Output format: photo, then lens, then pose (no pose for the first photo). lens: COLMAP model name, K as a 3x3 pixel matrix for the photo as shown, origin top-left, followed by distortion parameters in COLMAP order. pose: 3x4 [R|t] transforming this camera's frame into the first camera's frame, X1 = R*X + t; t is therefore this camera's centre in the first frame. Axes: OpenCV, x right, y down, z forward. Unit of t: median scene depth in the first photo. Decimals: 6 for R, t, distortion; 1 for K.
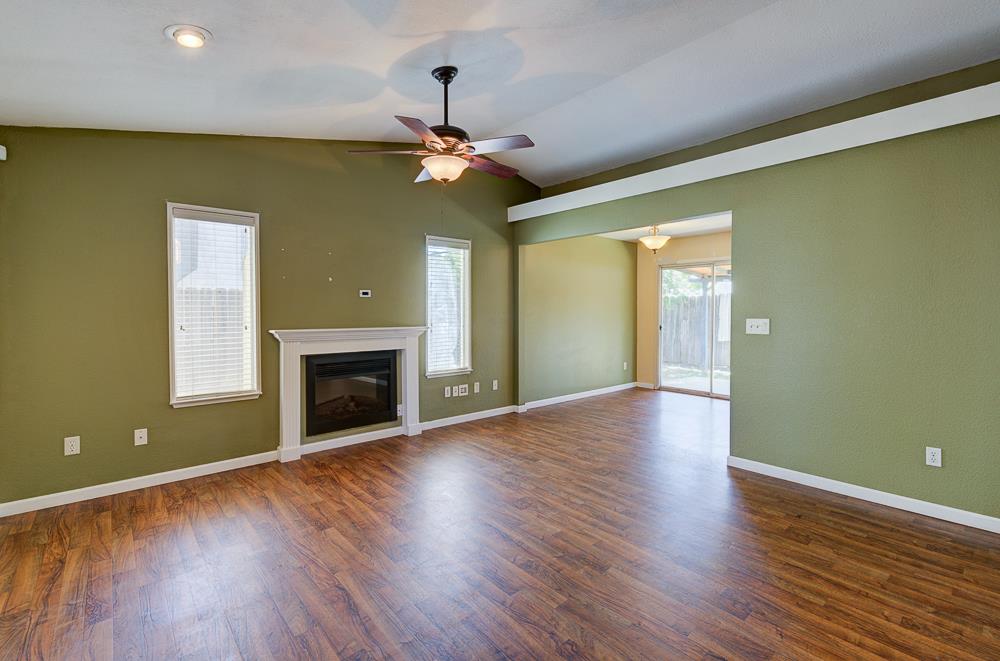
lens RADIAL K [[441.3, 0, 502.4], [0, 441.3, 320.7], [0, 0, 1]] dist [0.004212, 0.000409]
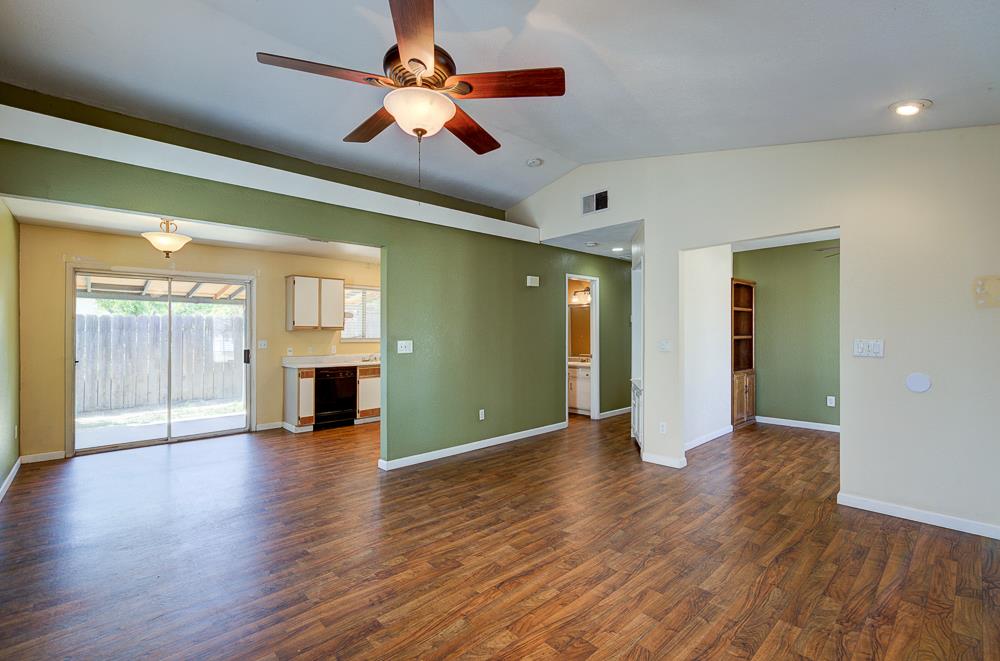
lens RADIAL K [[449.1, 0, 503.5], [0, 449.1, 342.5], [0, 0, 1]] dist [-0.009673, 0.000621]
pose [[-0.039453, -0.017919, 0.999061, -0.791050], [0.028796, 0.999404, 0.019063, -0.017119], [-0.998806, 0.029521, -0.038913, 0.906046]]
